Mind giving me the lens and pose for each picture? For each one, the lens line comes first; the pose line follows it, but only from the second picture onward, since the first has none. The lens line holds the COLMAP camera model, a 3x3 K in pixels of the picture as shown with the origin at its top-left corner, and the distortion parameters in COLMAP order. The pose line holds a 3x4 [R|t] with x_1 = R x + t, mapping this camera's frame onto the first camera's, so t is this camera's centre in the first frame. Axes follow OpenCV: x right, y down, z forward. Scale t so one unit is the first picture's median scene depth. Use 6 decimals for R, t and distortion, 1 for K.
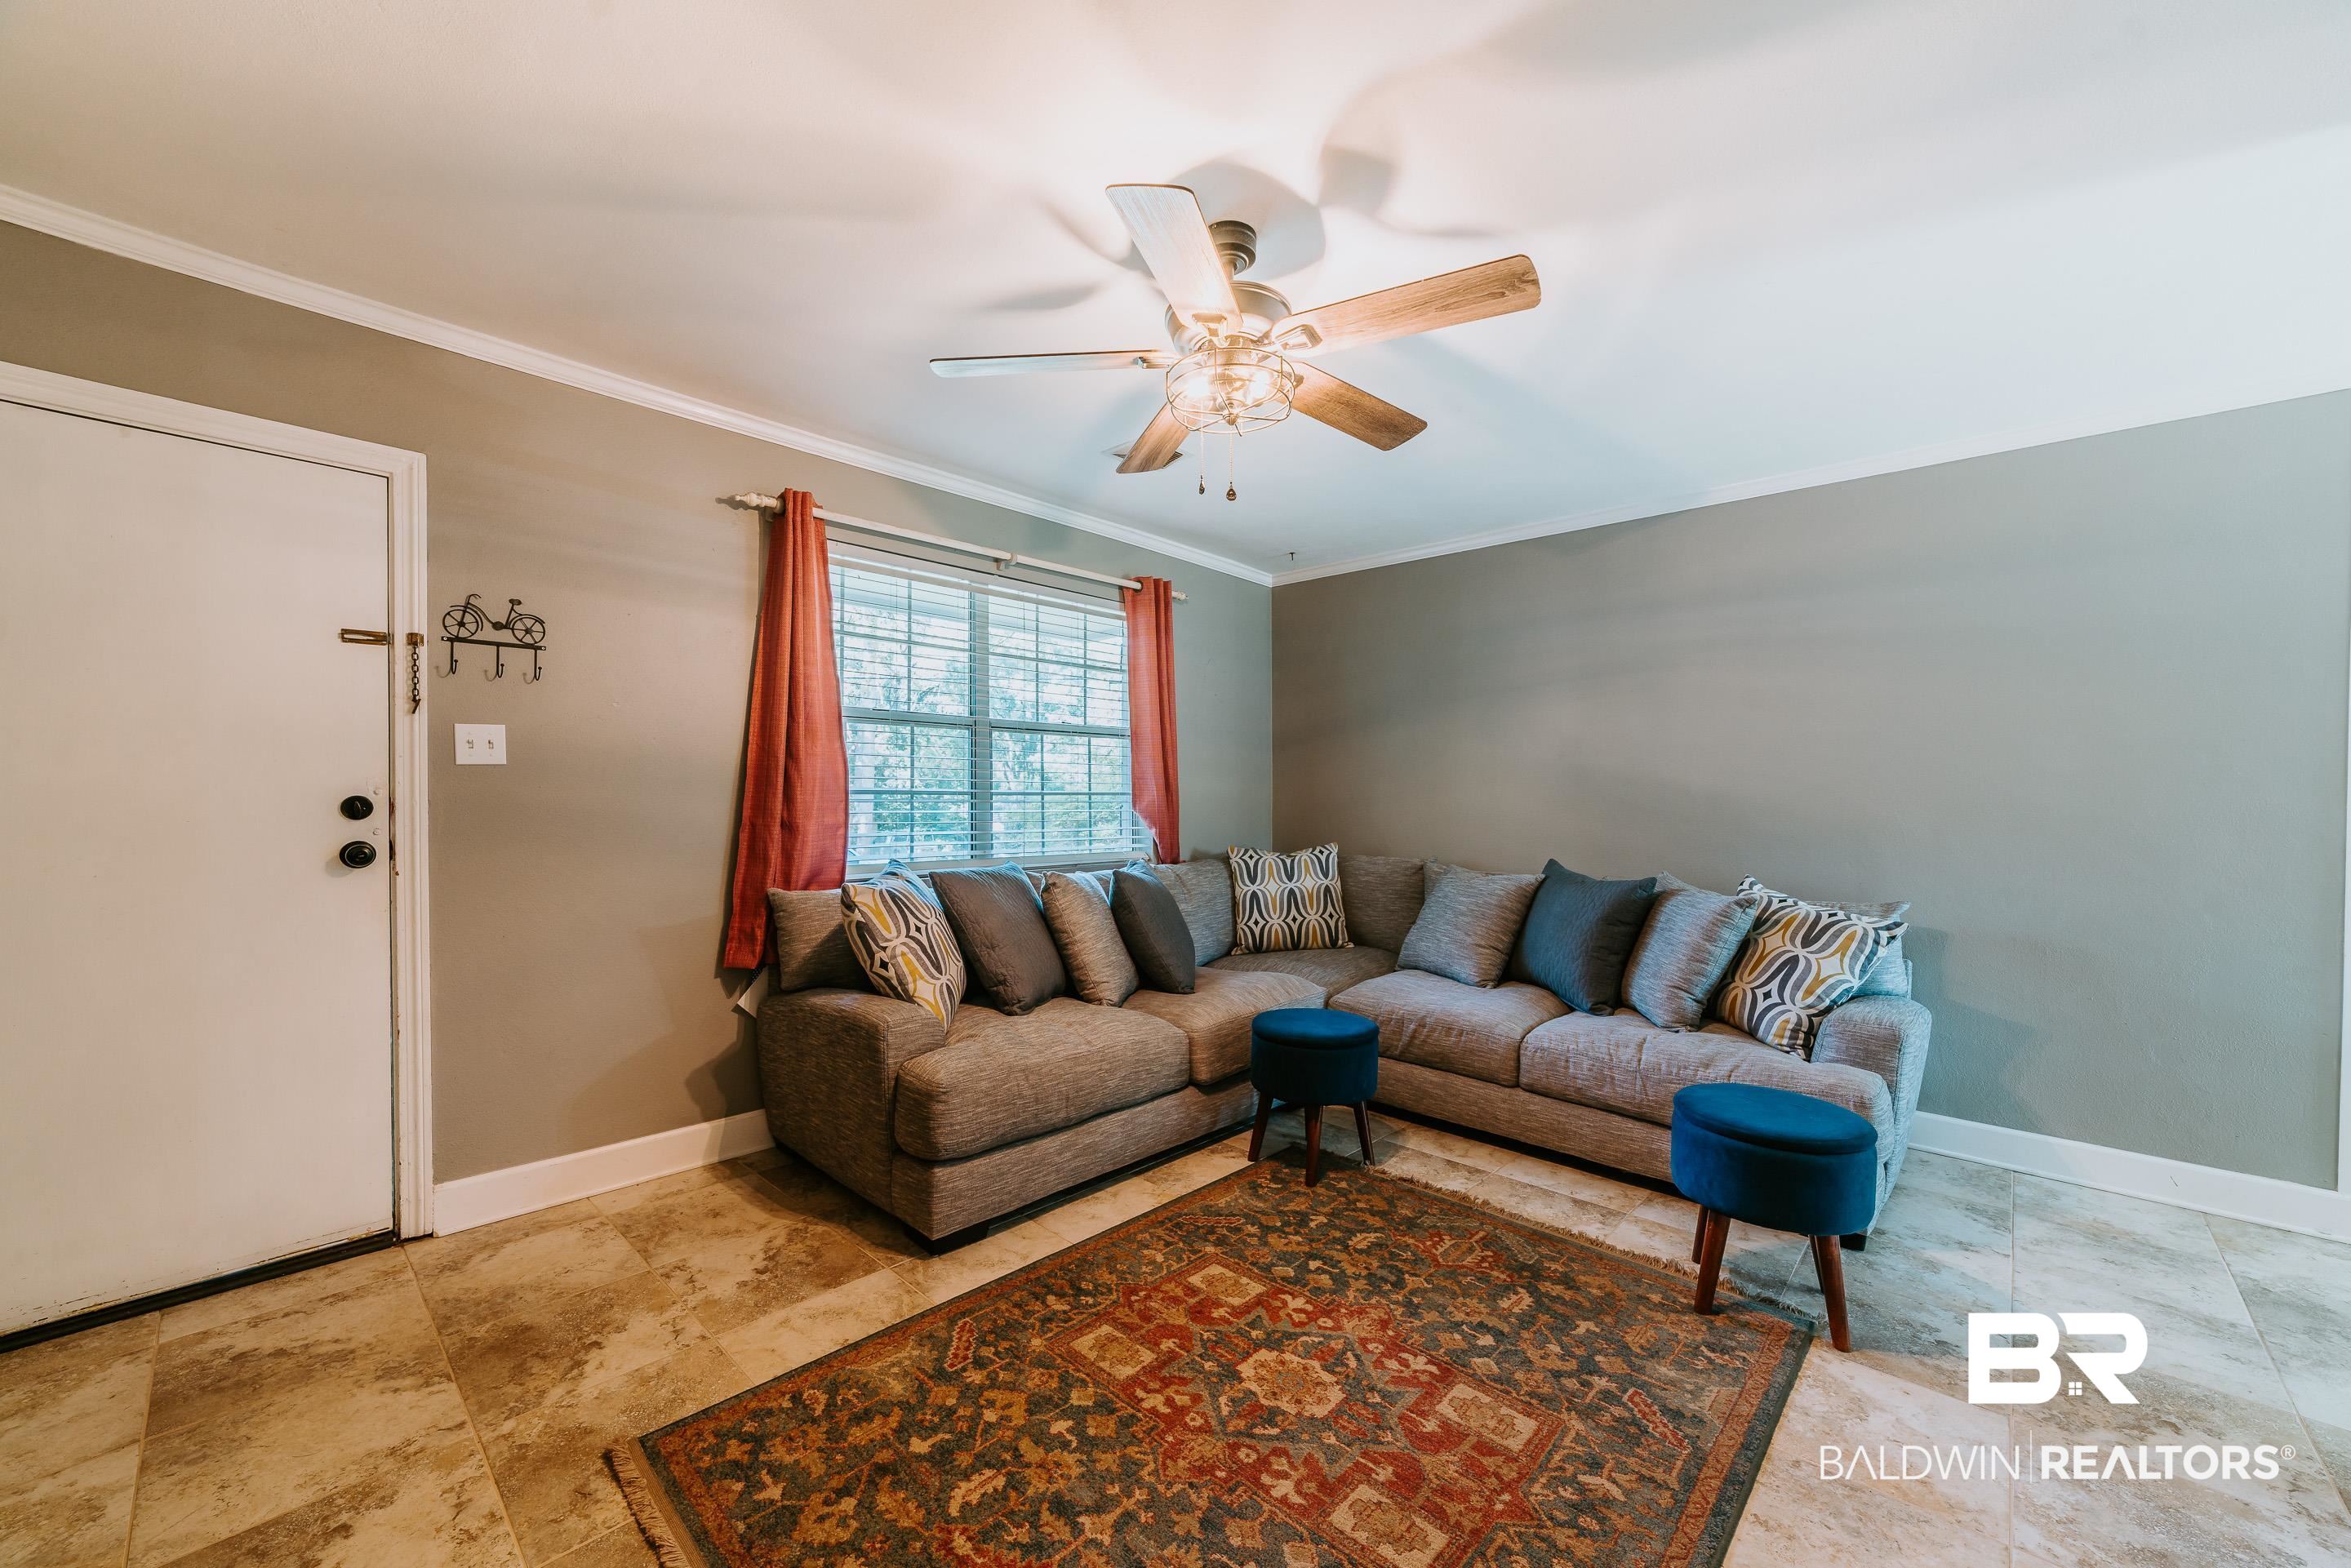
lens RADIAL K [[901.1, 0, 1177.6], [0, 901.1, 793.3], [0, 0, 1]] dist [-0.025822, 0.008948]
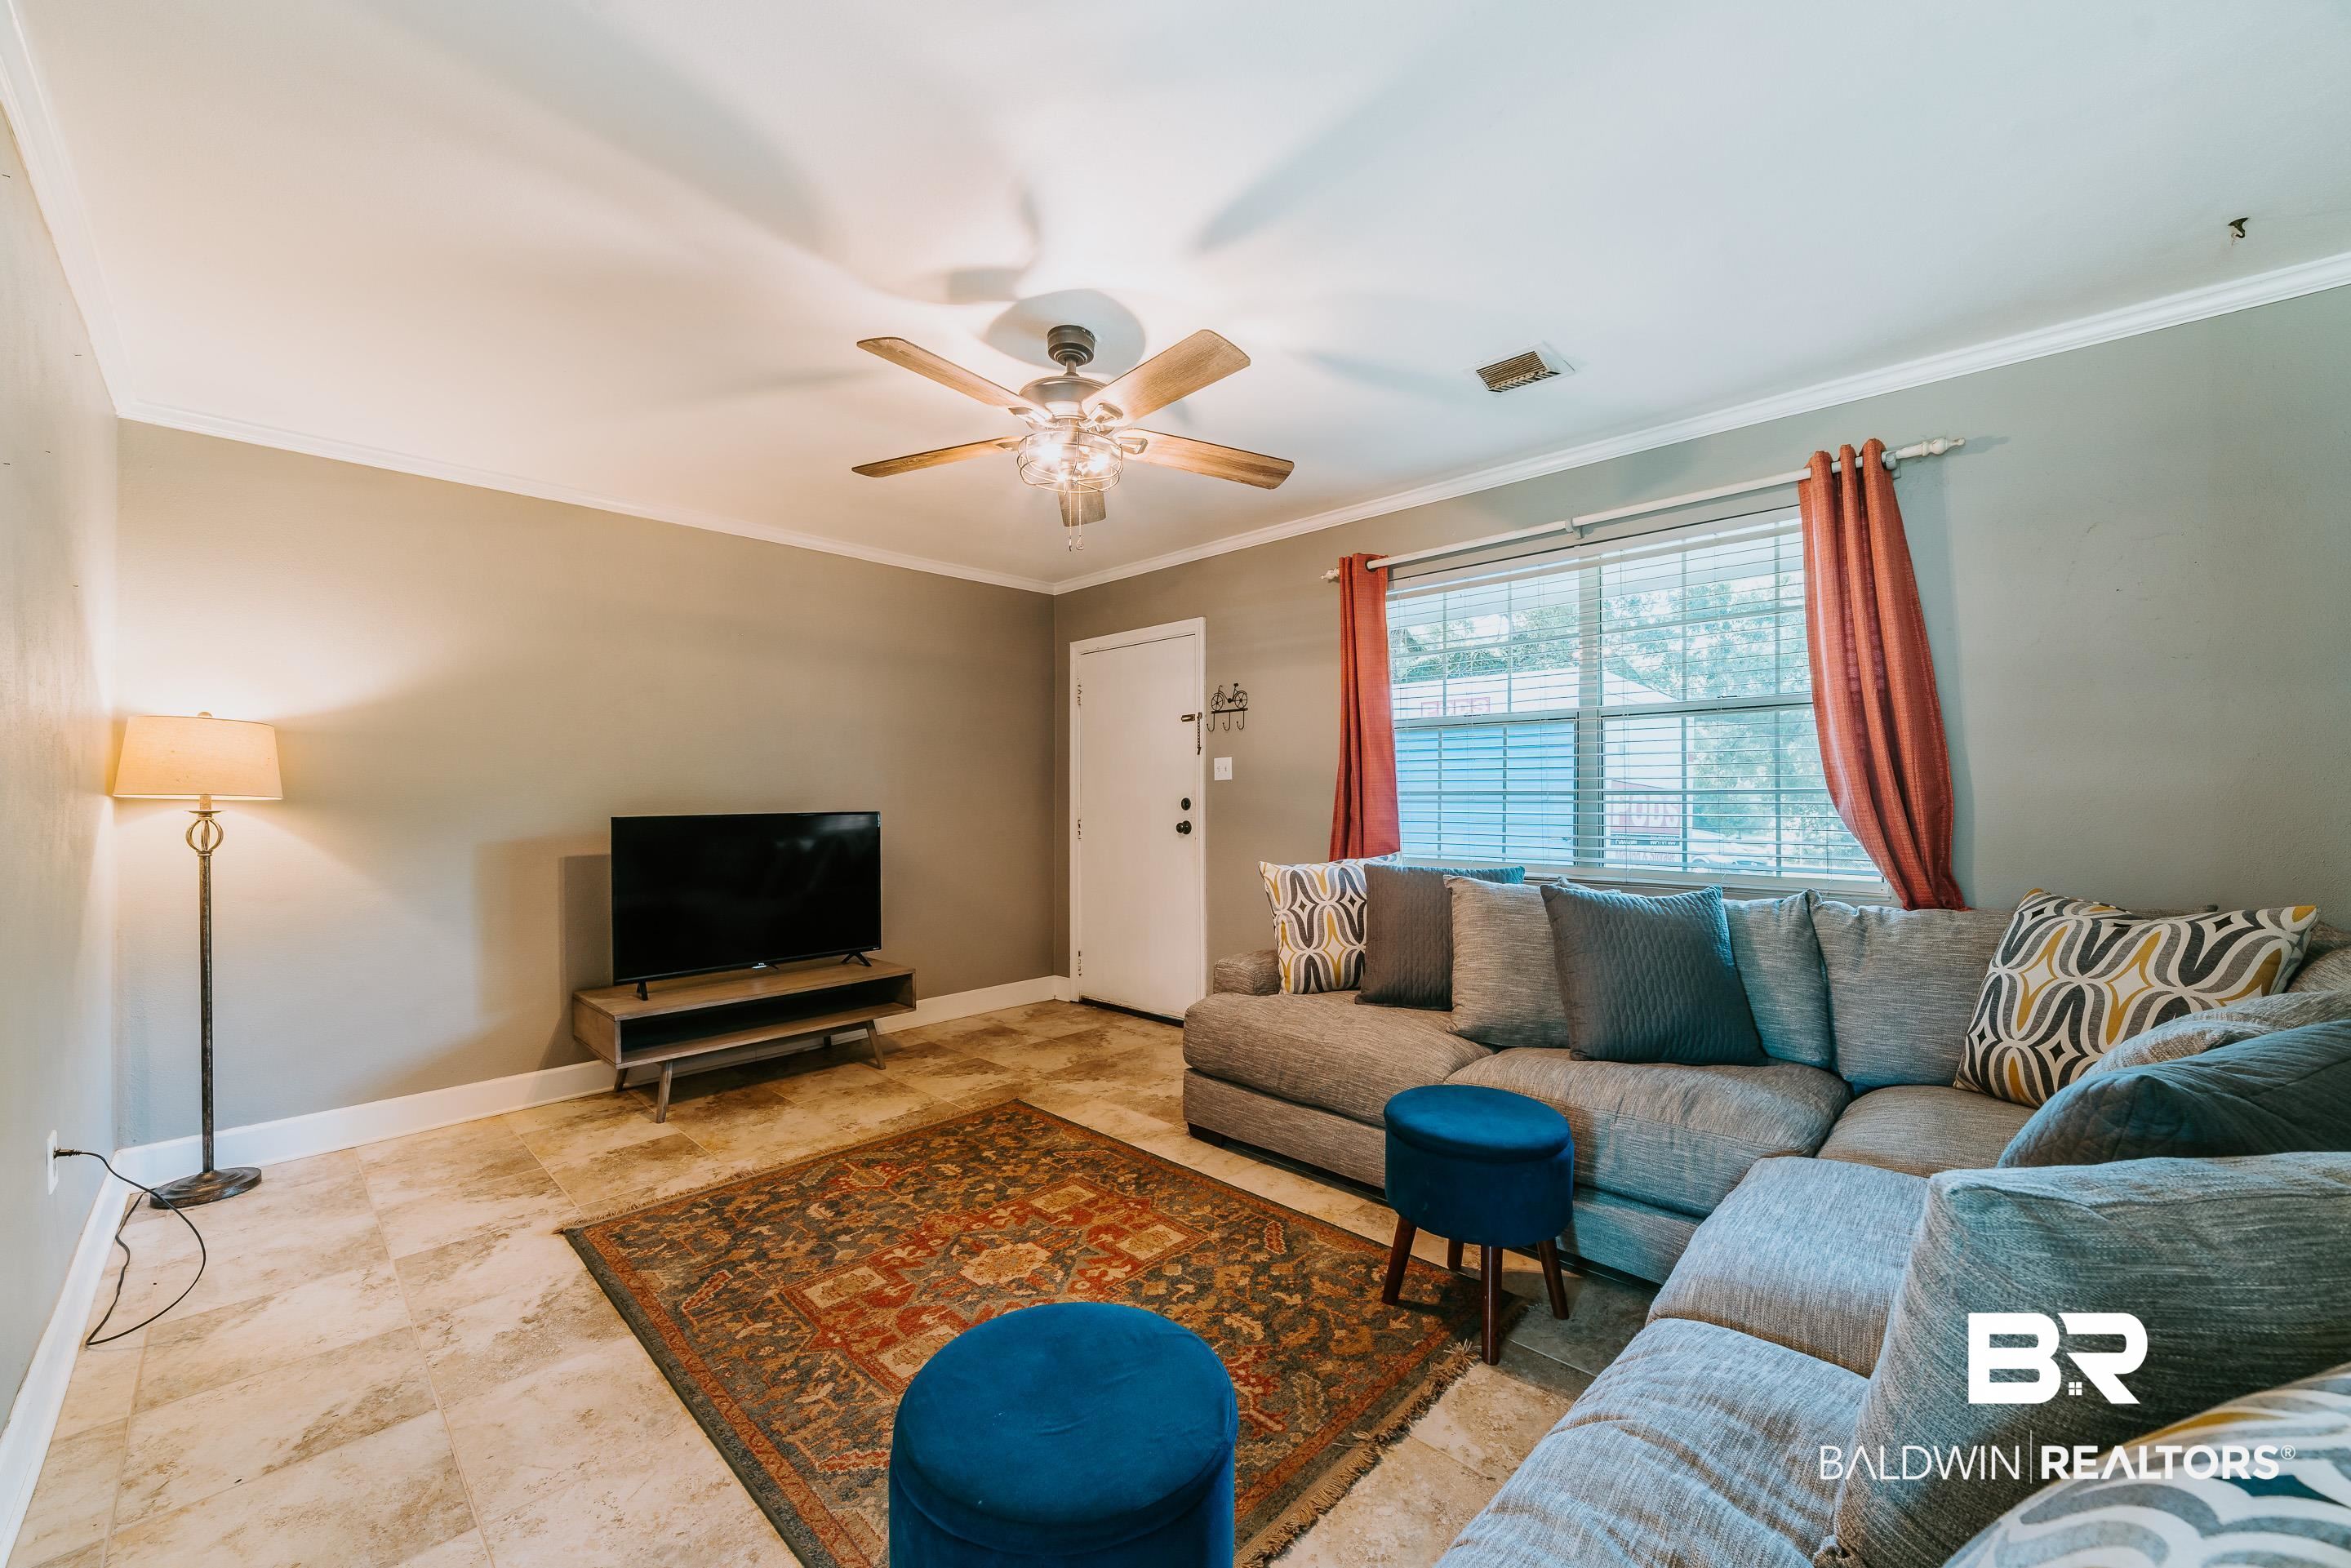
lens RADIAL K [[901.1, 0, 1177.6], [0, 901.1, 793.3], [0, 0, 1]] dist [-0.025822, 0.008948]
pose [[-0.003327, -0.012738, -0.999913, 1.213020], [0.002352, 0.999916, -0.012745, 0.019569], [0.999992, -0.002395, -0.003296, 1.094909]]
